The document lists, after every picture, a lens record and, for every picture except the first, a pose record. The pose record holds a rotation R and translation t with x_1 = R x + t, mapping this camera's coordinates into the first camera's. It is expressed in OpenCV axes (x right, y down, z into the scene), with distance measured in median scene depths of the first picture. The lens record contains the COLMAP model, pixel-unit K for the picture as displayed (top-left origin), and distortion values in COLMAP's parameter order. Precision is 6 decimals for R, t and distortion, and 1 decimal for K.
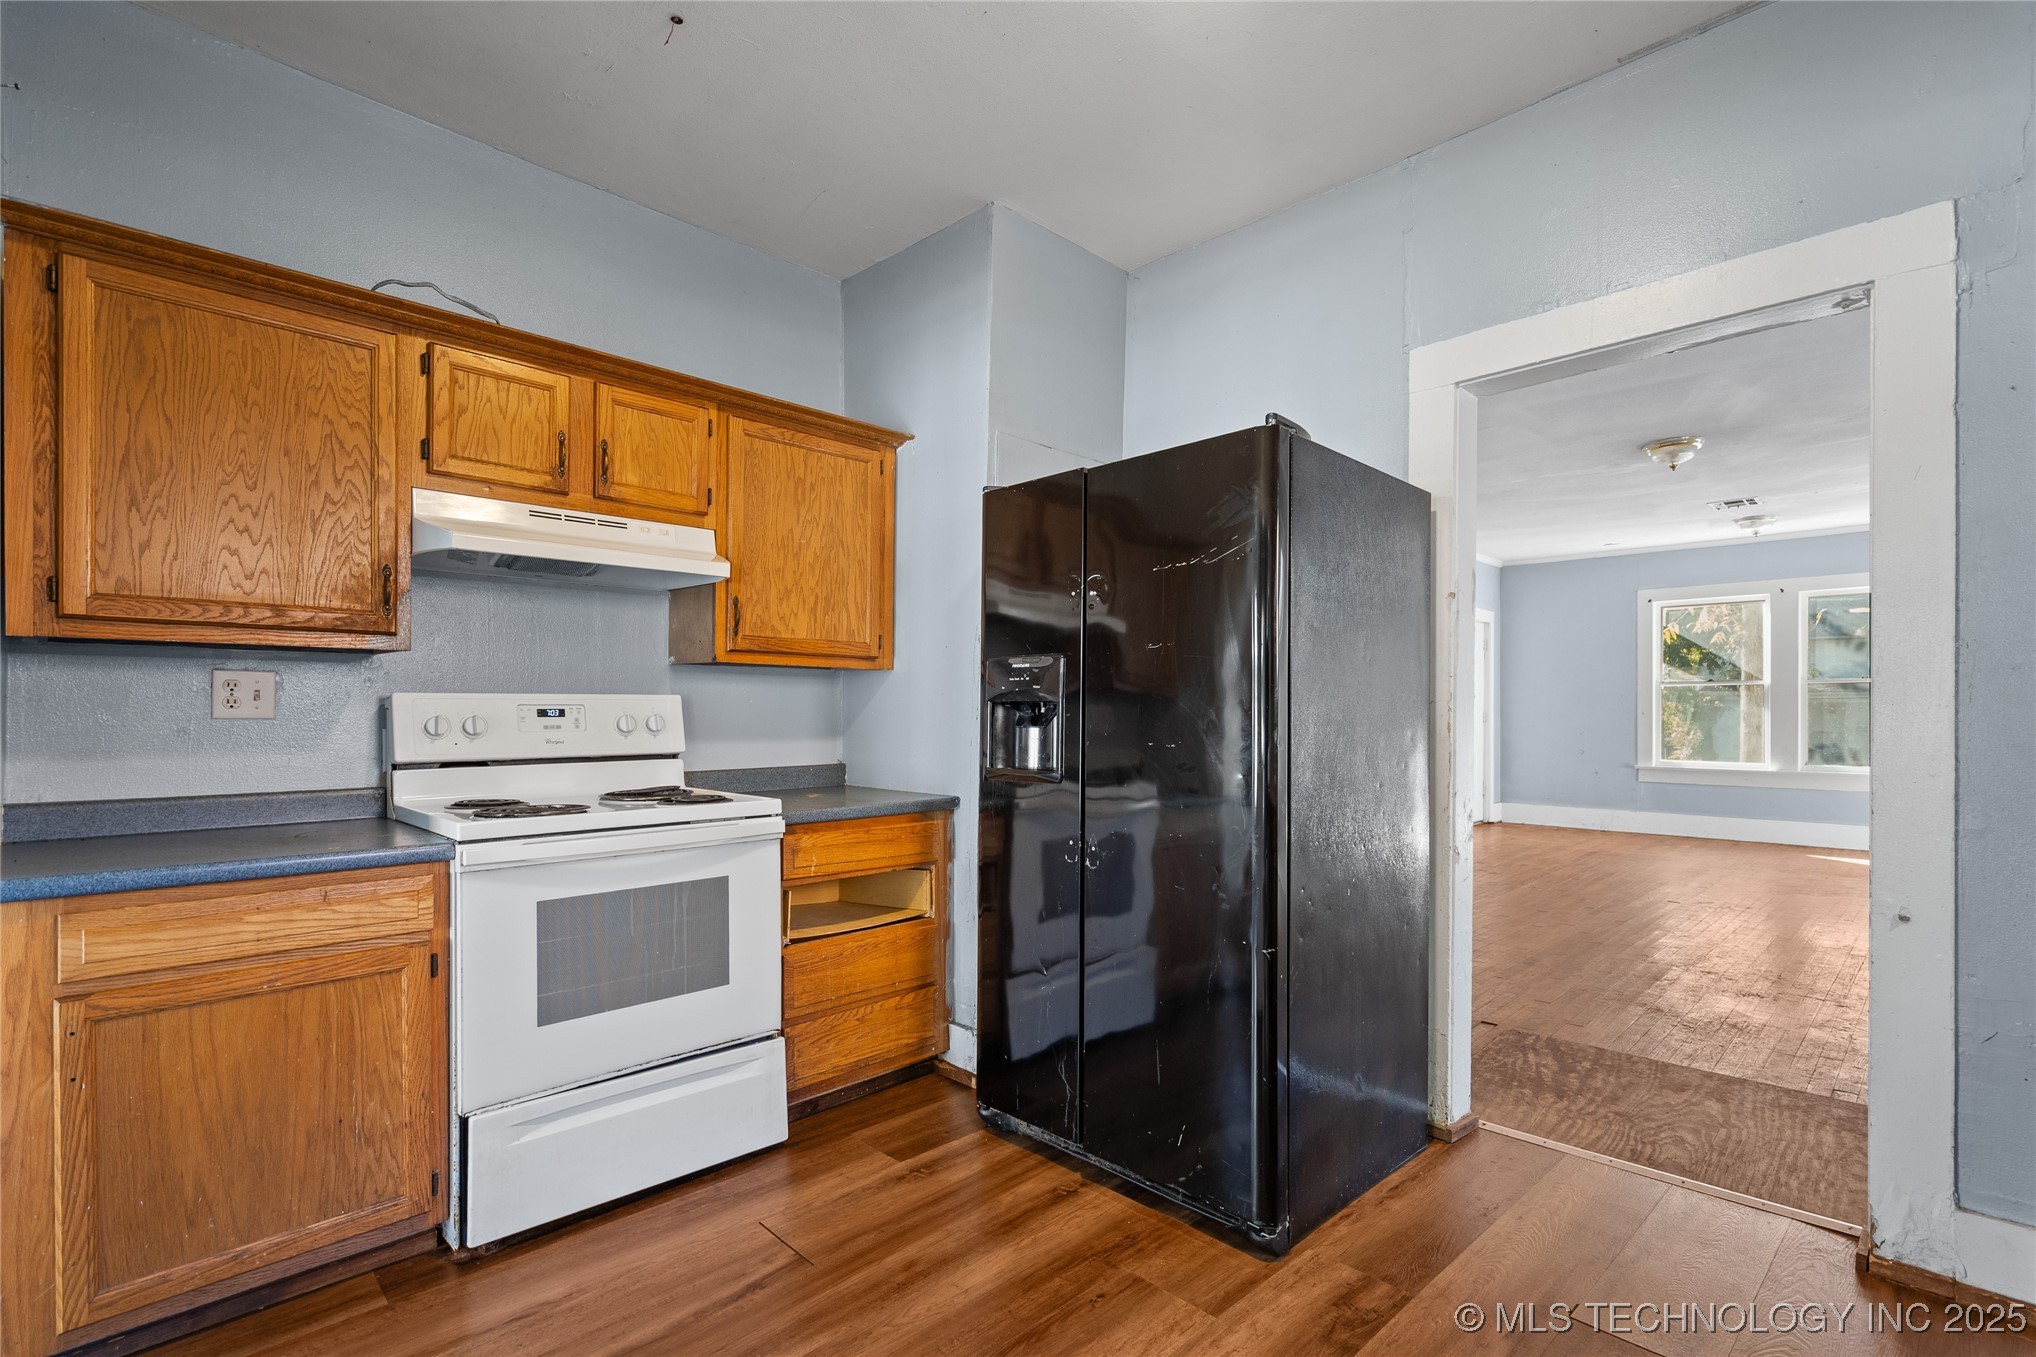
lens RADIAL K [[952.1, 0, 999.8], [0, 952.1, 718.1], [0, 0, 1]] dist [-0.003413, 0.001520]
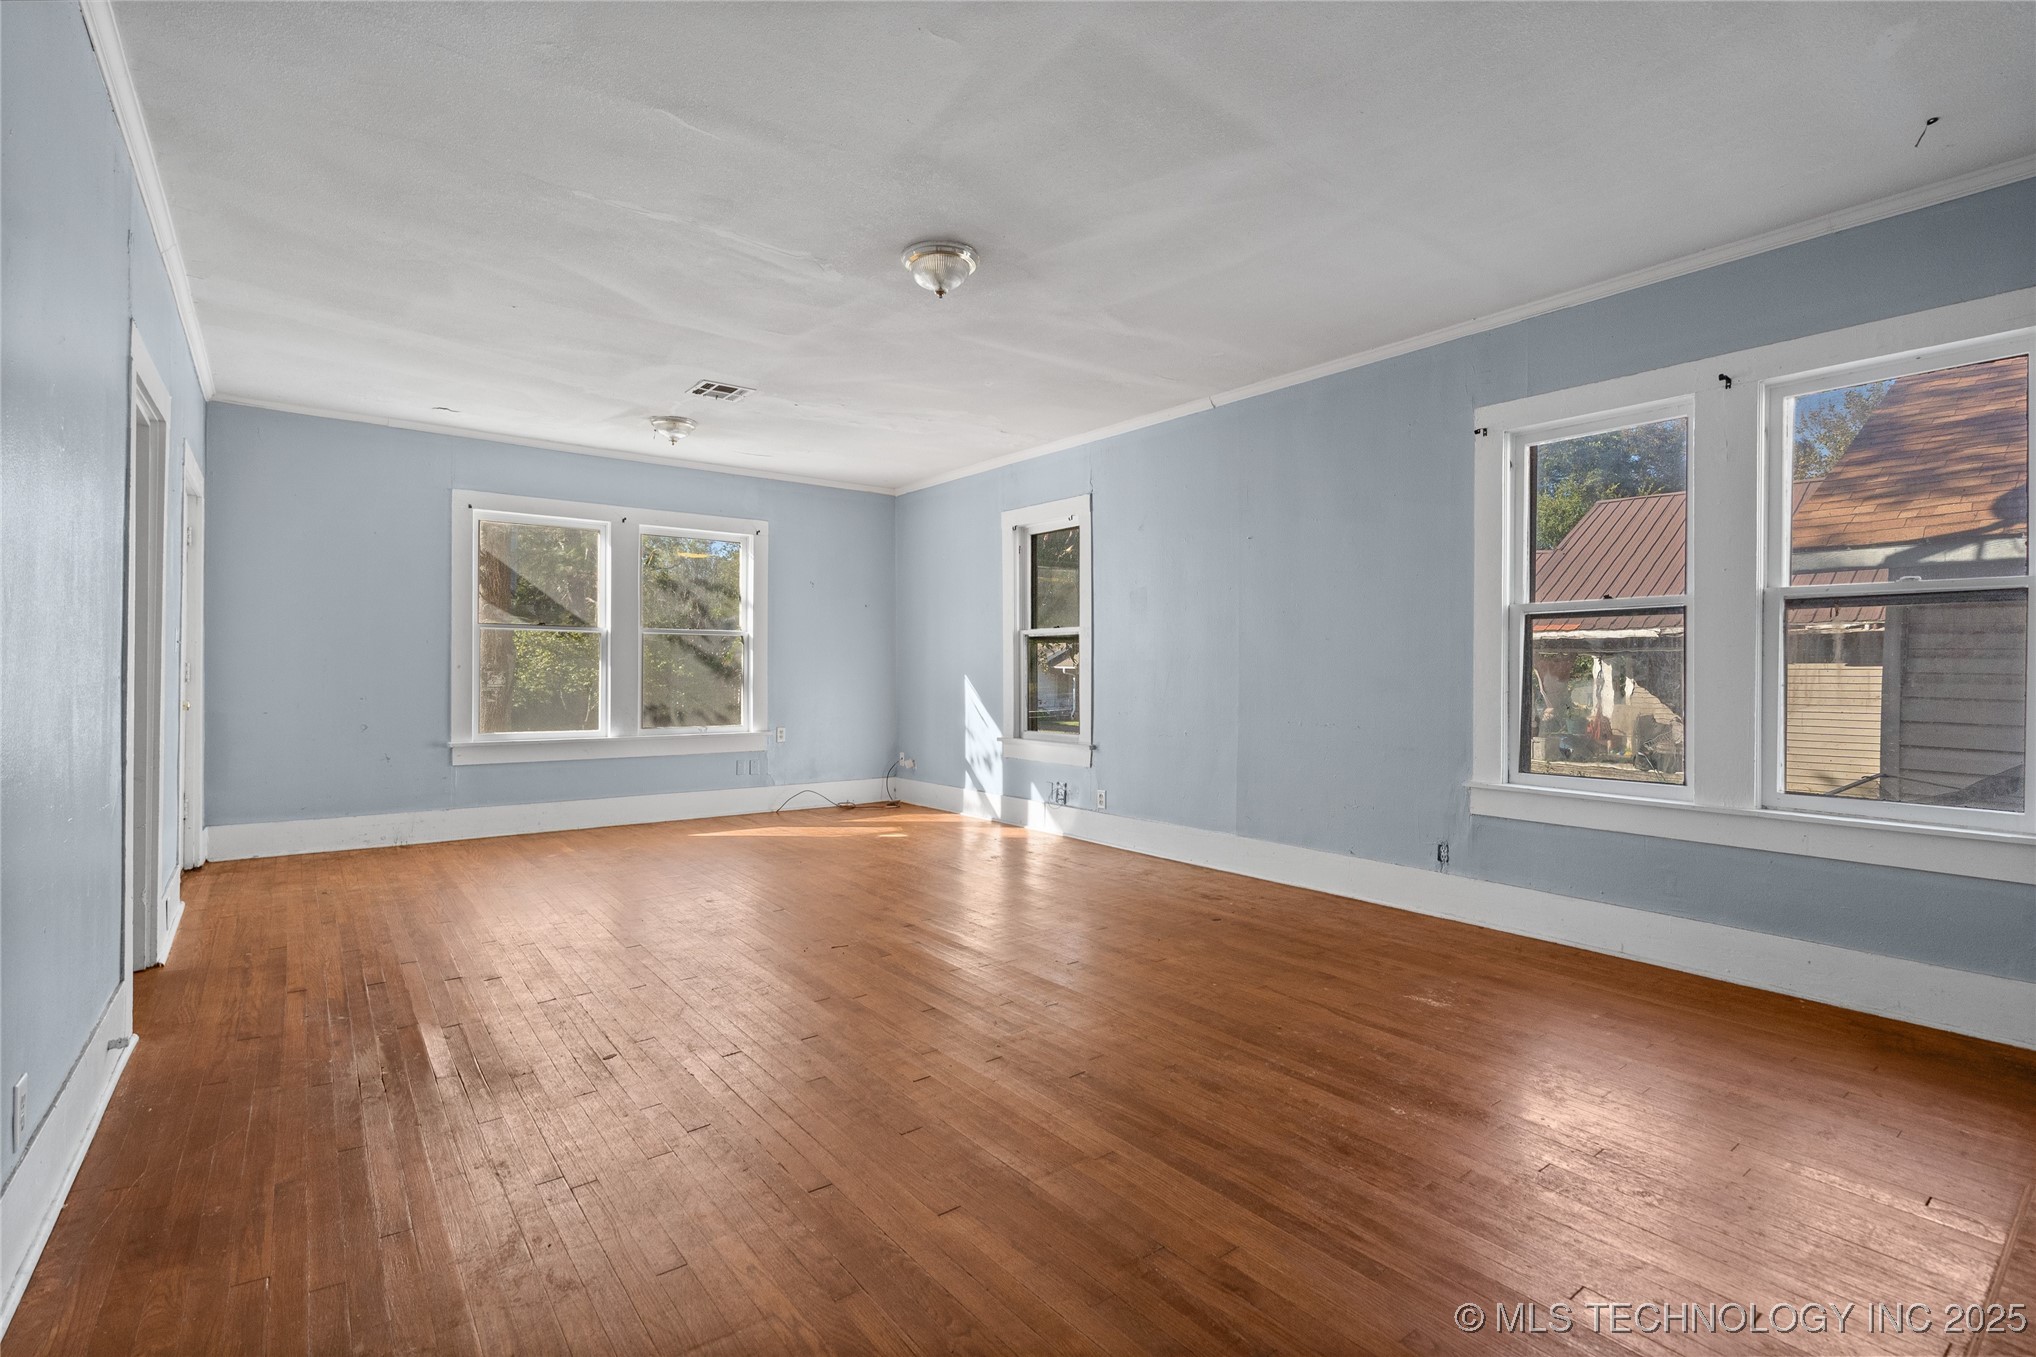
lens RADIAL K [[952.1, 0, 1015.8], [0, 952.1, 674.0], [0, 0, 1]] dist [-0.003413, 0.001520]
pose [[0.117564, -0.000697, 0.993065, 0.036072], [0.001532, 0.999999, 0.000521, 0.000027], [-0.993064, 0.001461, 0.117565, 0.526628]]
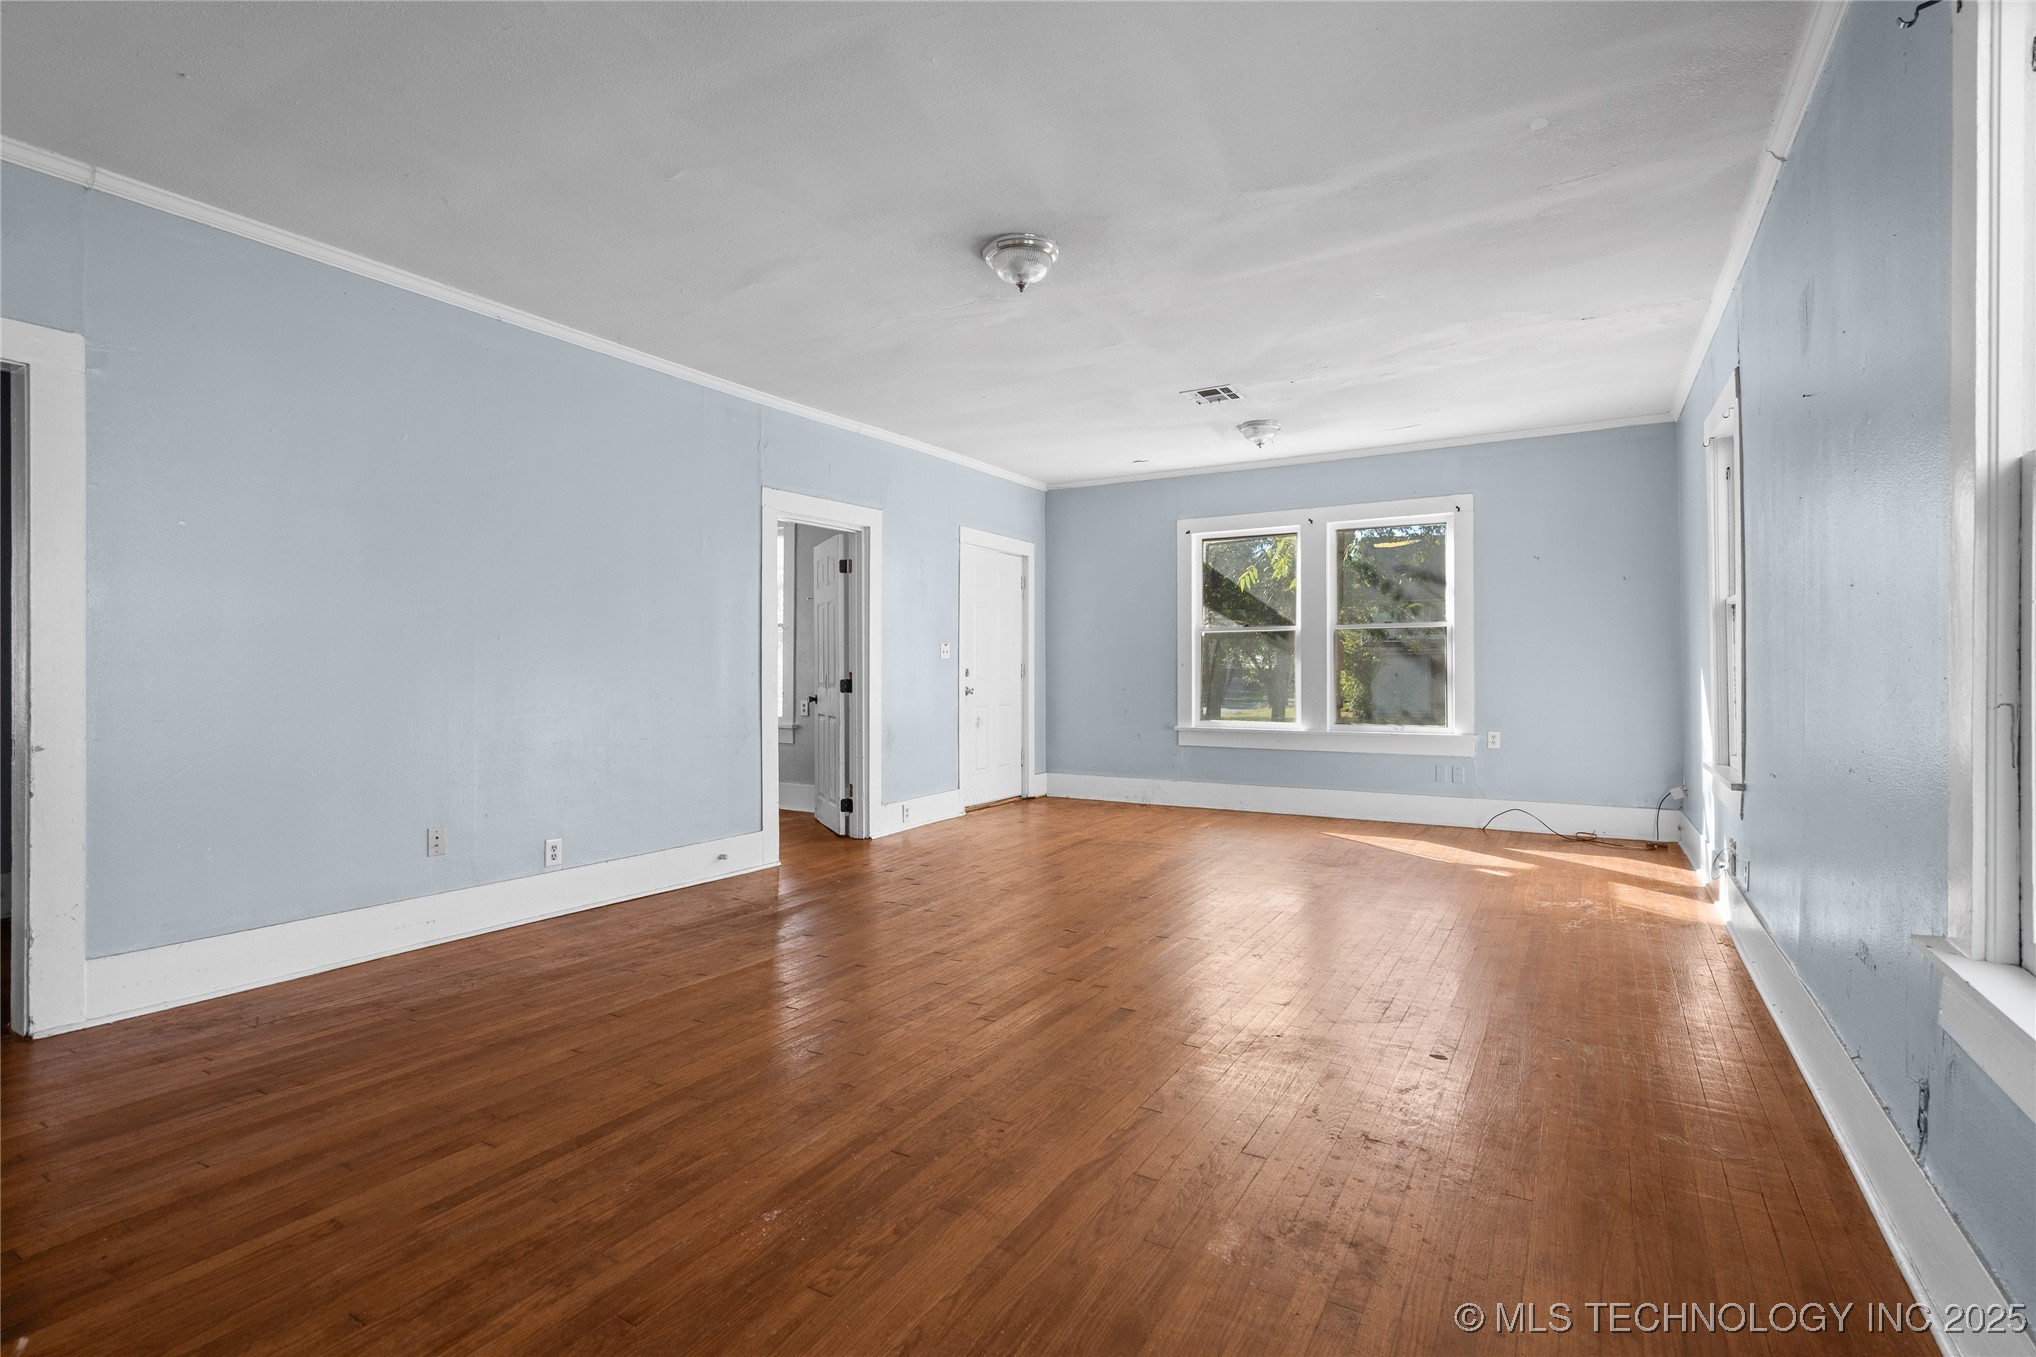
lens RADIAL K [[952.1, 0, 1016.8], [0, 952.1, 670.8], [0, 0, 1]] dist [-0.003413, 0.001520]
pose [[0.967555, -0.002300, 0.252649, 0.325576], [0.003572, 0.999983, -0.004575, 0.003468], [-0.252634, 0.005329, 0.967547, 0.220296]]
